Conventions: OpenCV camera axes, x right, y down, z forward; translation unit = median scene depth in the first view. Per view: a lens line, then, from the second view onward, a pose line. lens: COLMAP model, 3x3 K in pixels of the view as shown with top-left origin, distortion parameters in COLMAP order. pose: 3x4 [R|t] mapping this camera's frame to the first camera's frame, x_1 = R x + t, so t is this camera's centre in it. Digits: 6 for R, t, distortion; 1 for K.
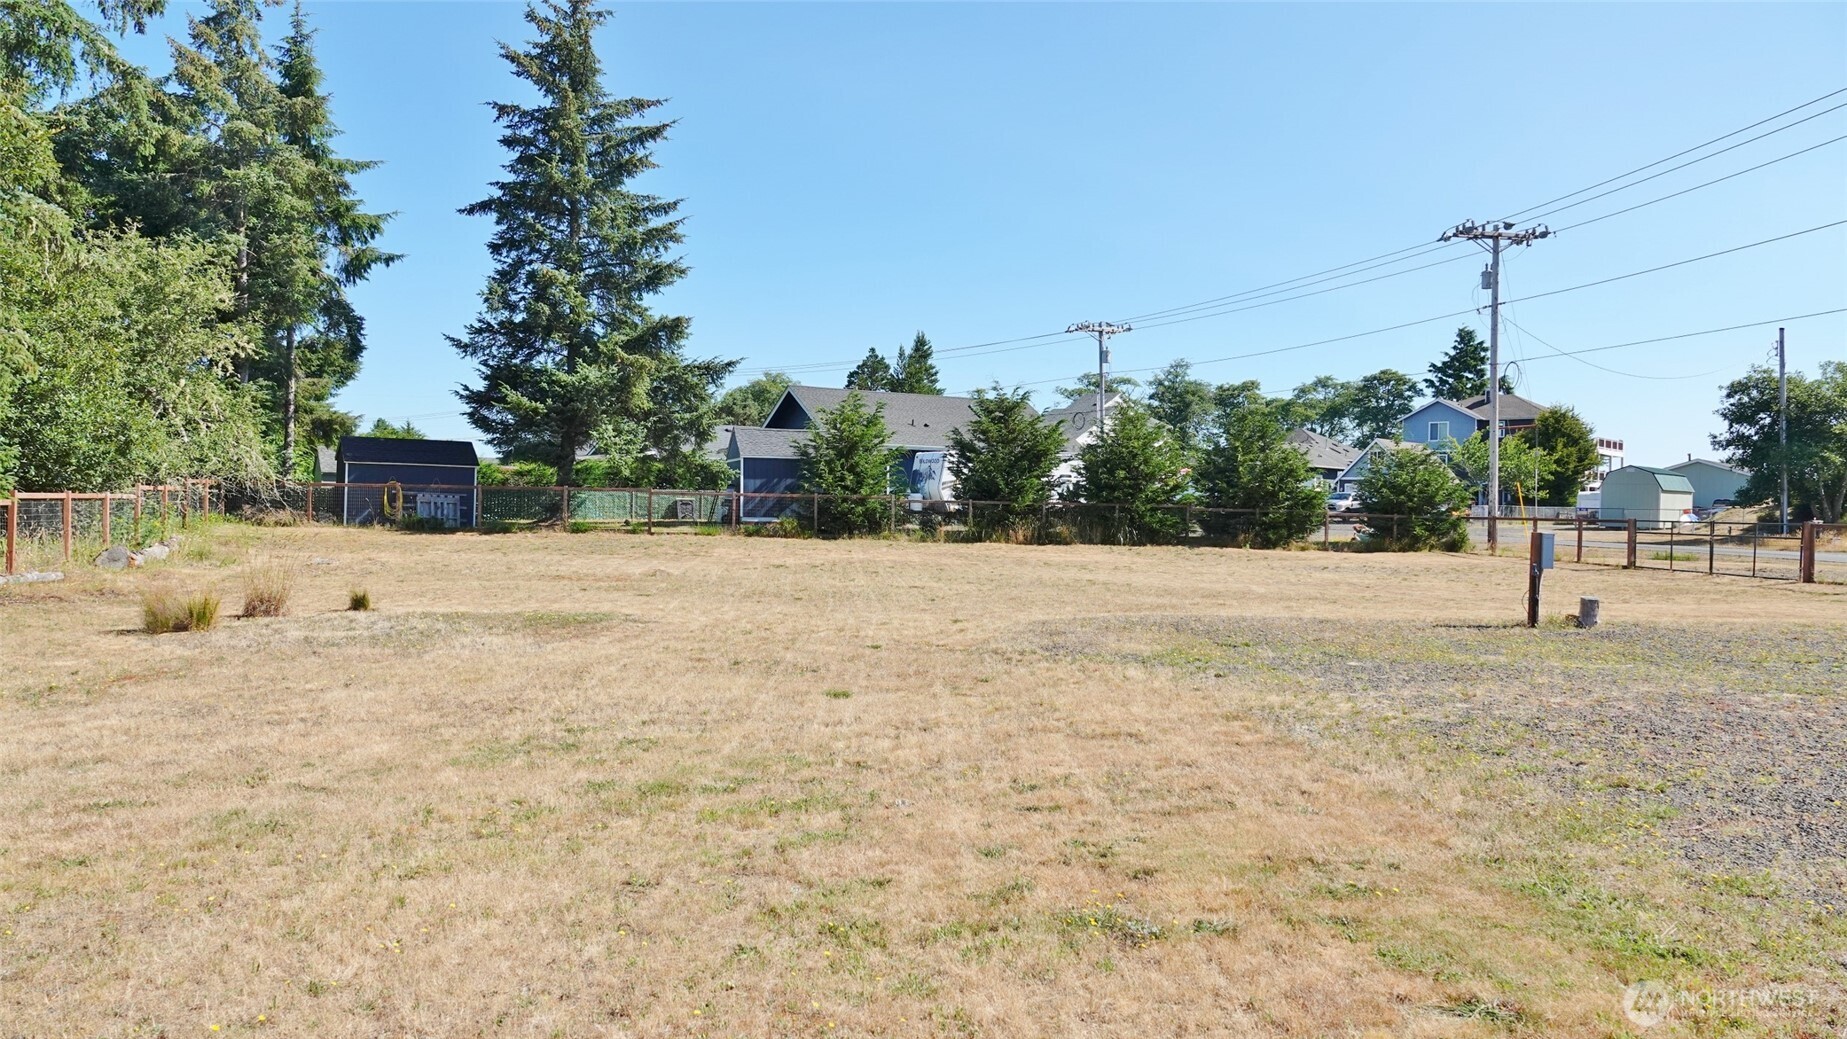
lens RADIAL K [[1280.8, 0, 930.3], [0, 1280.8, 515.0], [0, 0, 1]] dist [0.009678, -0.003925]
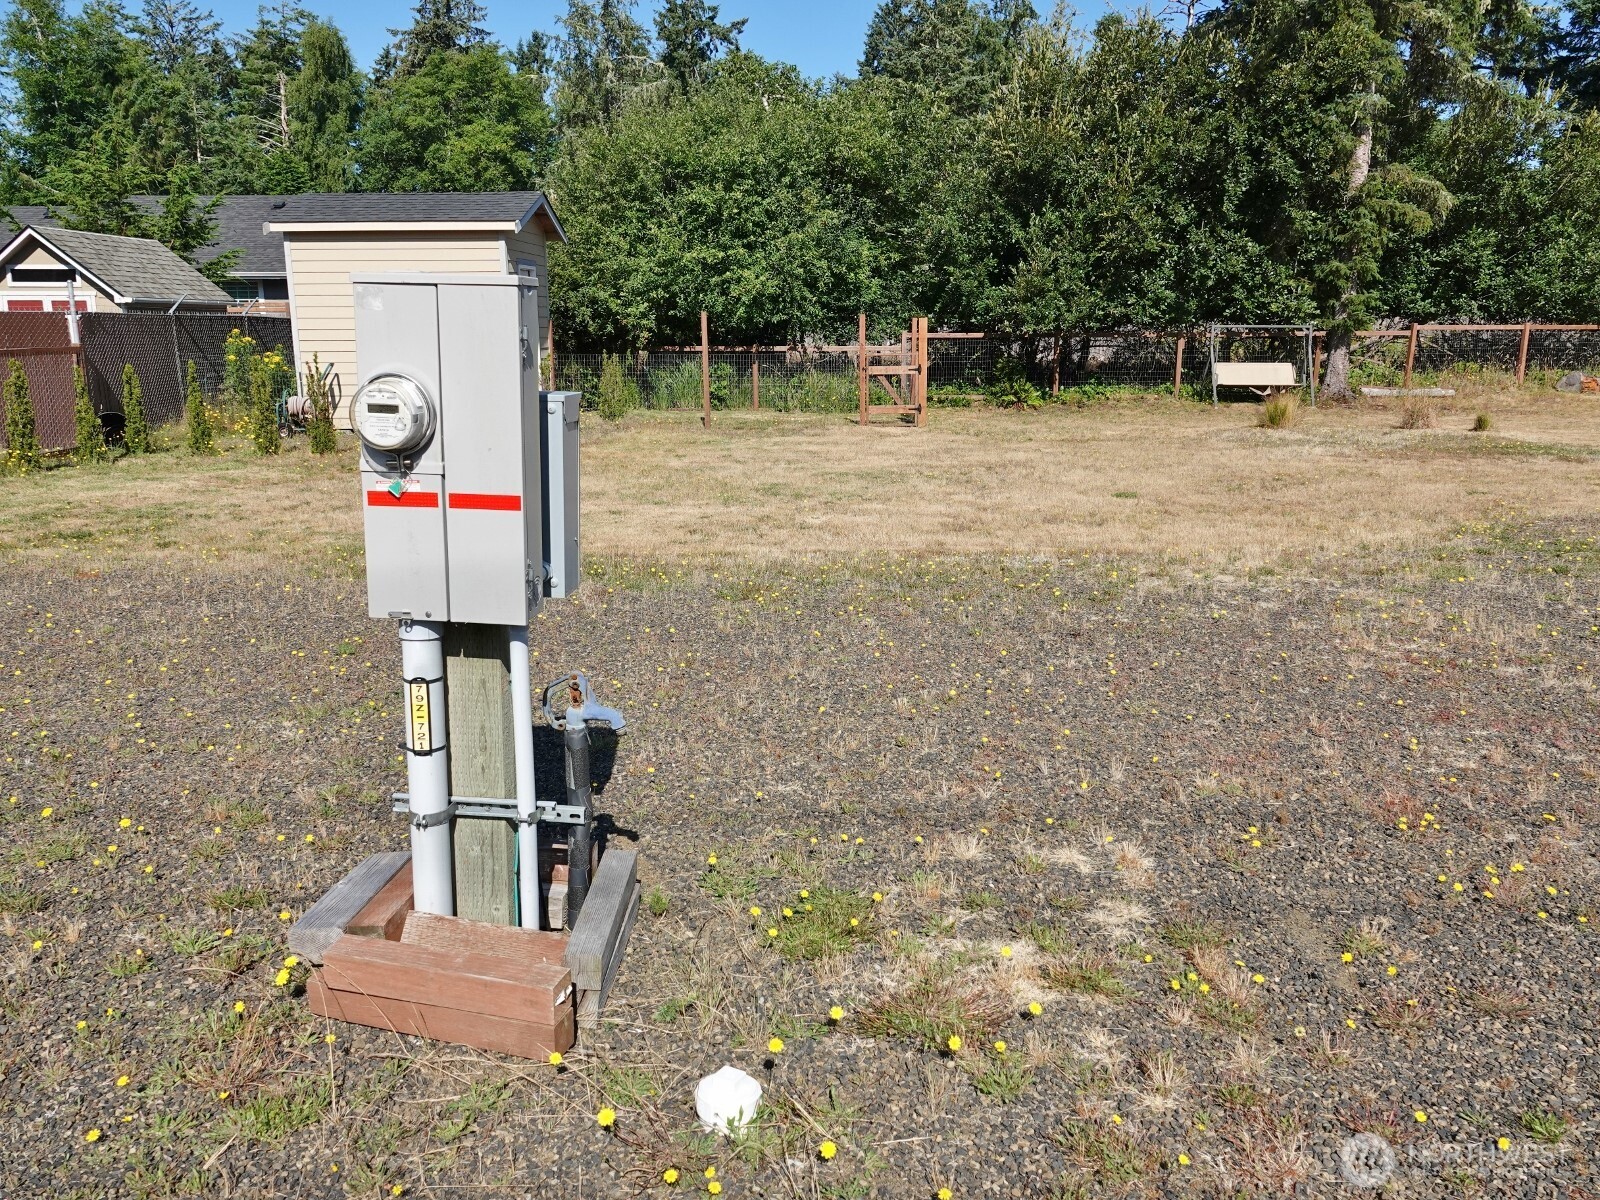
lens RADIAL K [[1249.7, 0, 805.2], [0, 1249.7, 592.6], [0, 0, 1]] dist [0.004947, -0.002626]
pose [[-0.020298, 0.195083, -0.980577, 0.257516], [-0.008316, 0.980712, 0.195282, 0.002587], [0.999759, 0.012118, -0.018284, 0.179595]]
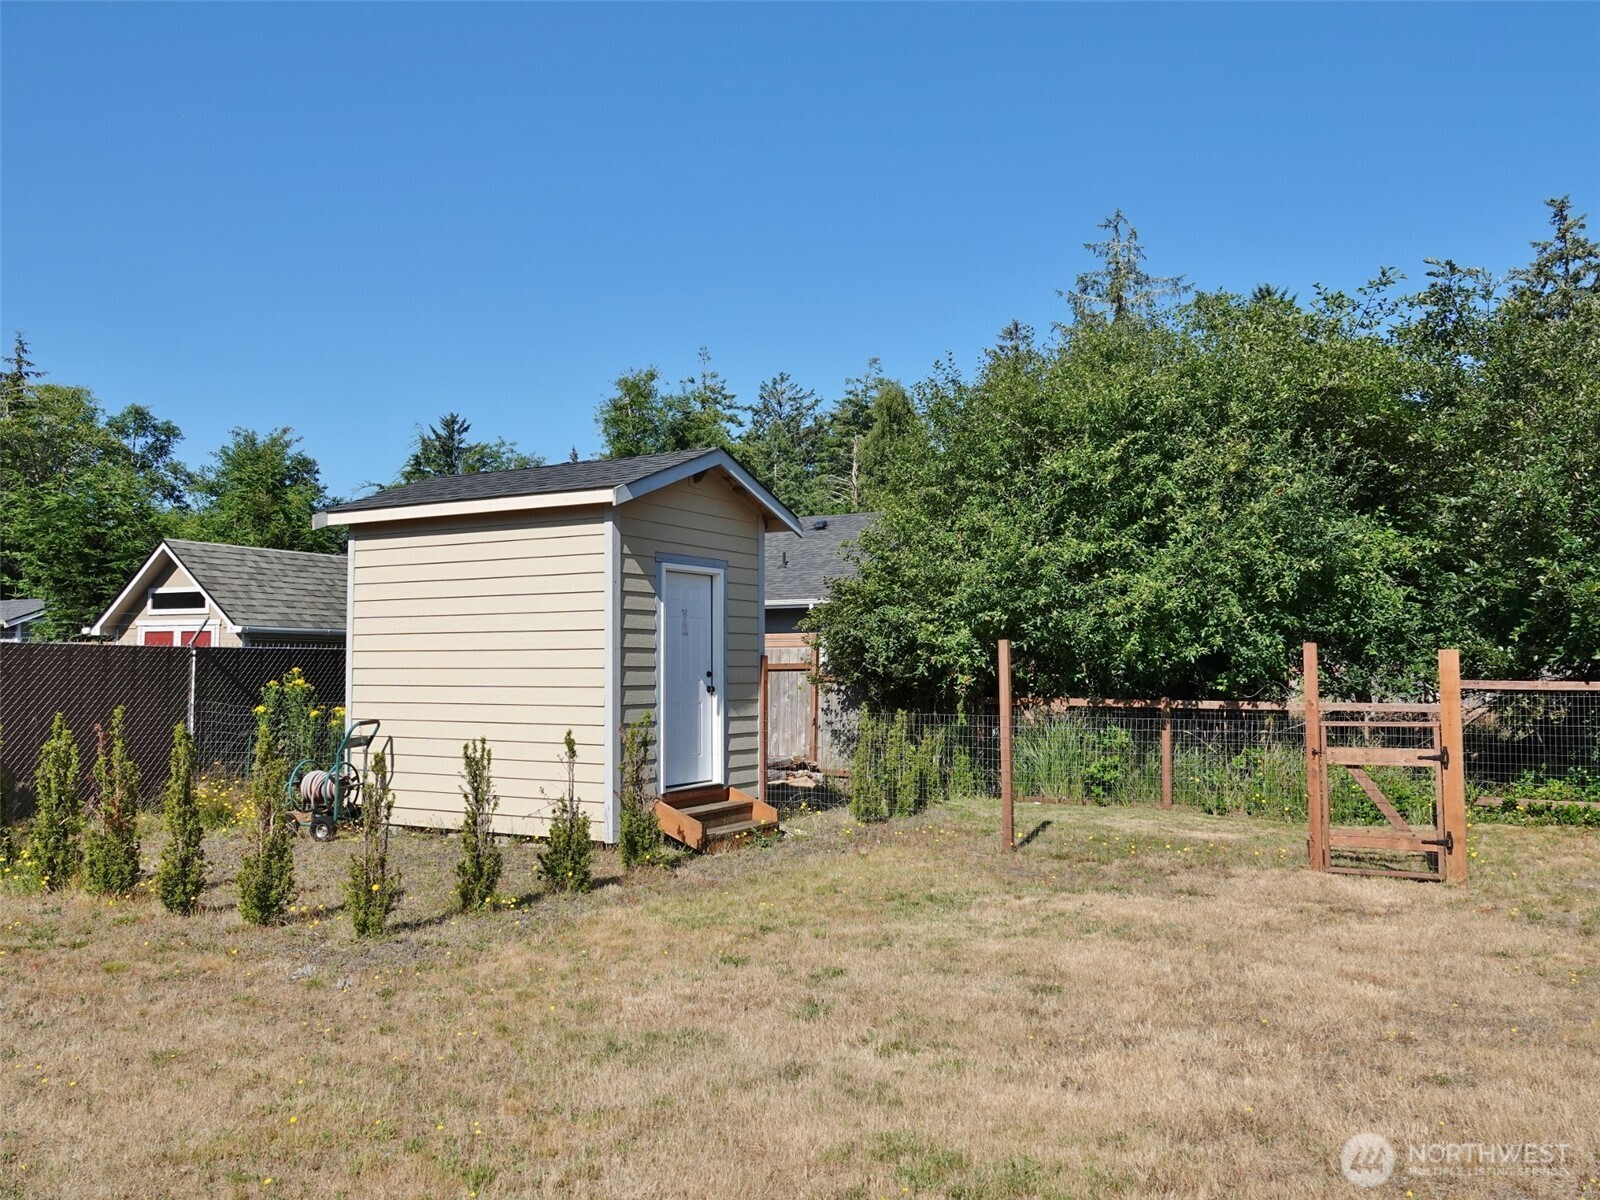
lens RADIAL K [[1249.7, 0, 805.2], [0, 1249.7, 587.4], [0, 0, 1]] dist [0.004947, -0.002626]
pose [[-0.474631, -0.072551, -0.877190, 0.025661], [-0.017152, 0.997170, -0.073193, 0.000083], [0.880018, -0.019694, -0.474533, 0.219090]]
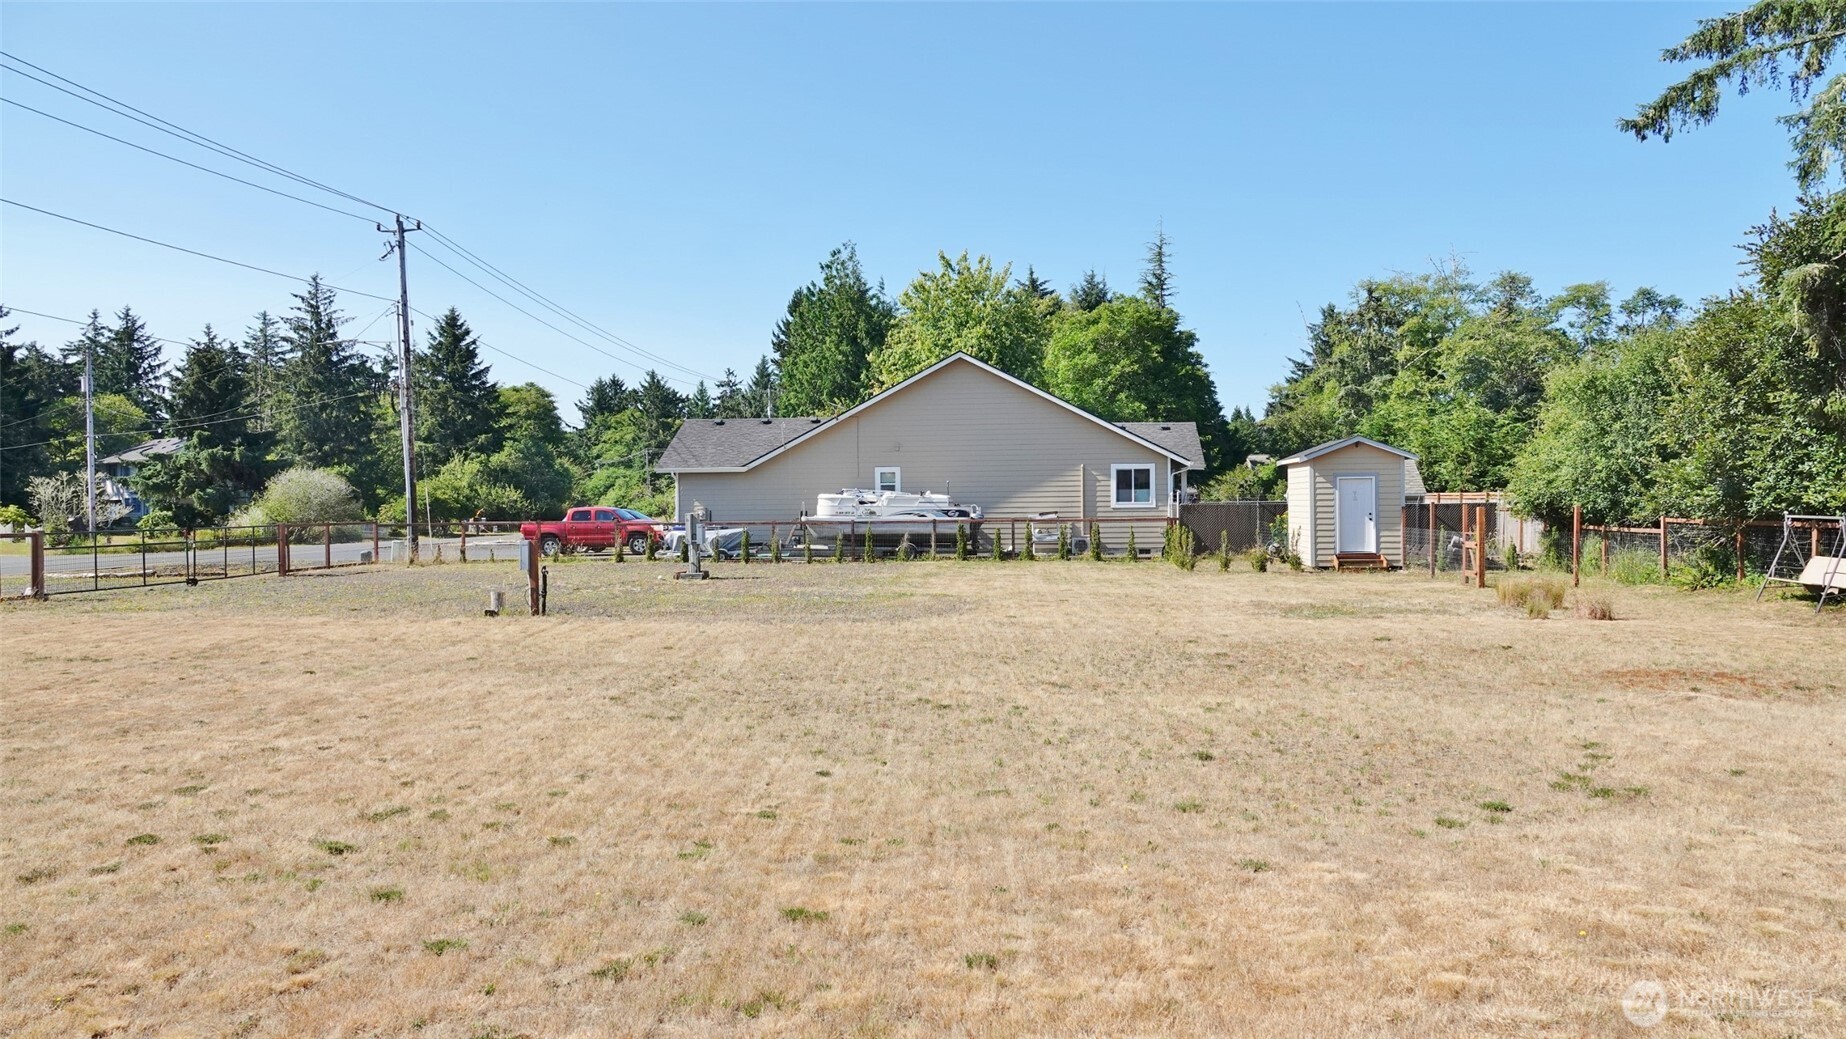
lens RADIAL K [[1280.1, 0, 933.2], [0, 1280.1, 517.7], [0, 0, 1]] dist [0.009678, -0.003925]
pose [[-0.996870, -0.007211, 0.078731, -0.000475], [-0.005314, 0.999691, 0.024280, -0.015851], [-0.078882, 0.023786, -0.996600, 0.873790]]
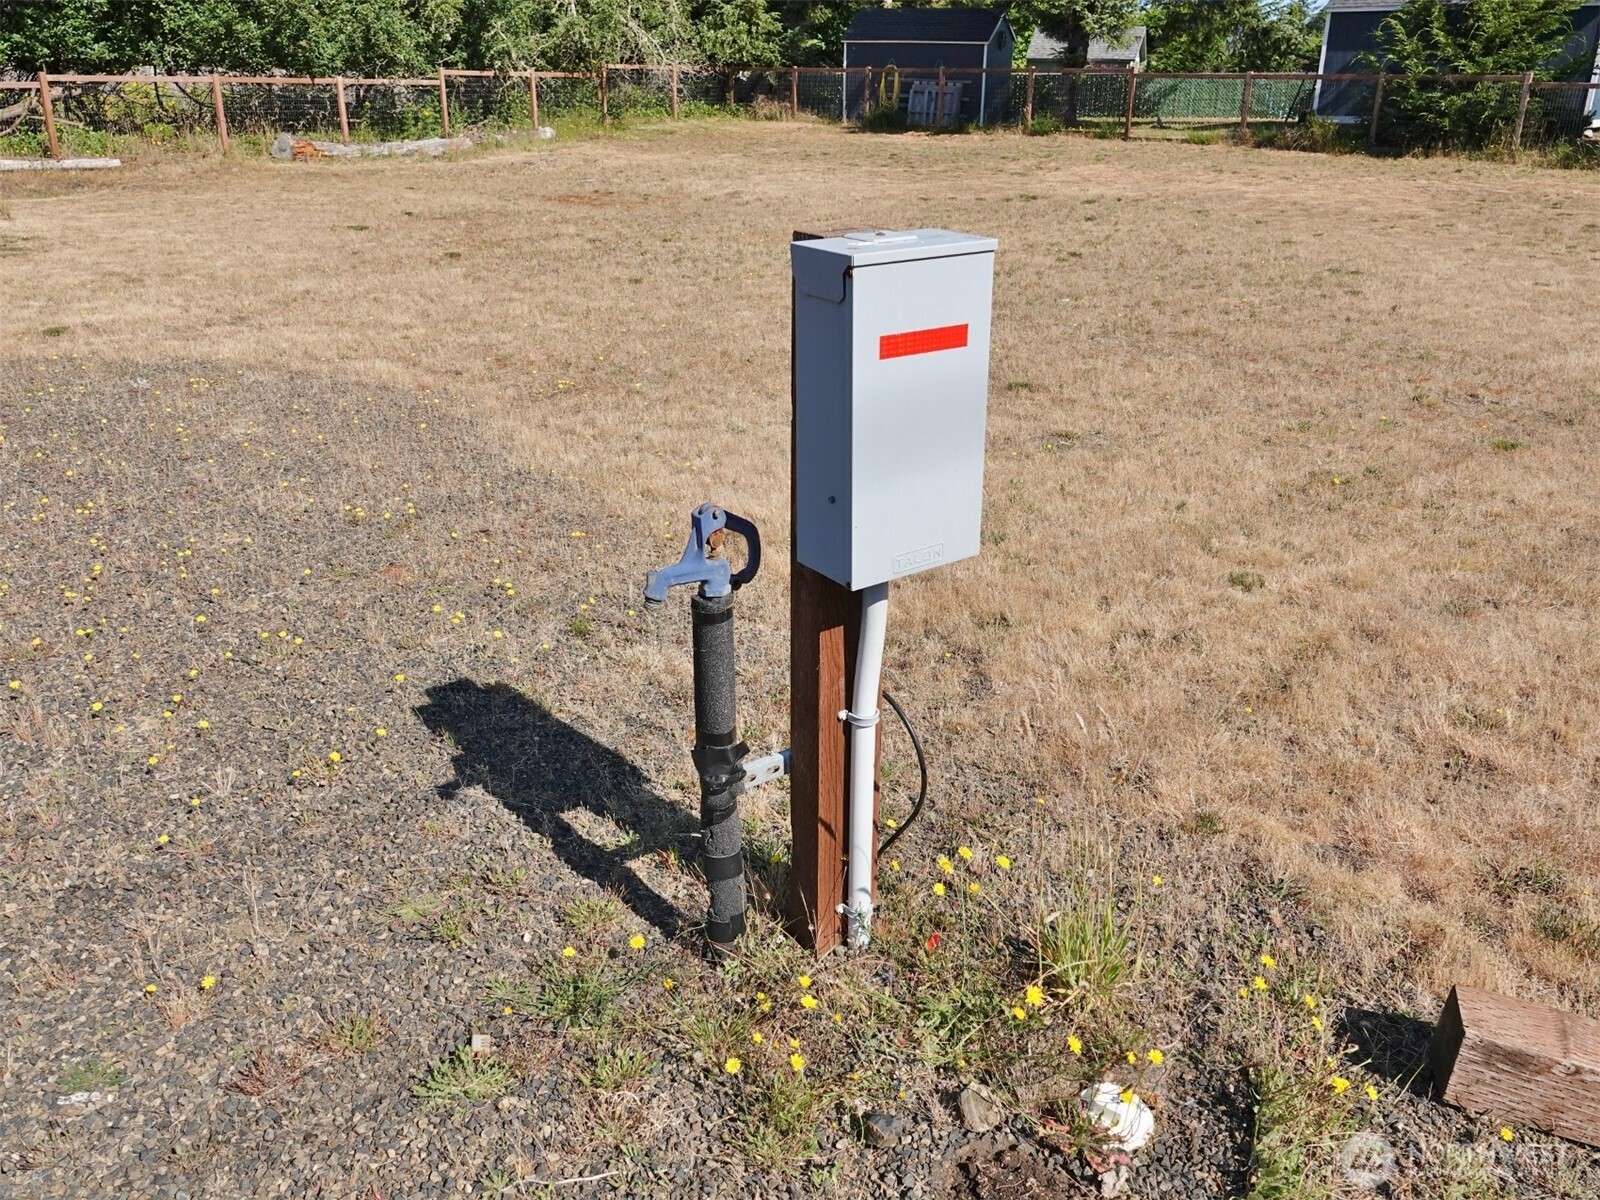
lens RADIAL K [[1249.7, 0, 805.9], [0, 1249.7, 595.4], [0, 0, 1]] dist [0.004947, -0.002626]
pose [[0.586599, 0.298077, -0.753028, 0.225251], [-0.009381, 0.932244, 0.361710, 0.001218], [0.809823, -0.205114, 0.549650, 0.374993]]
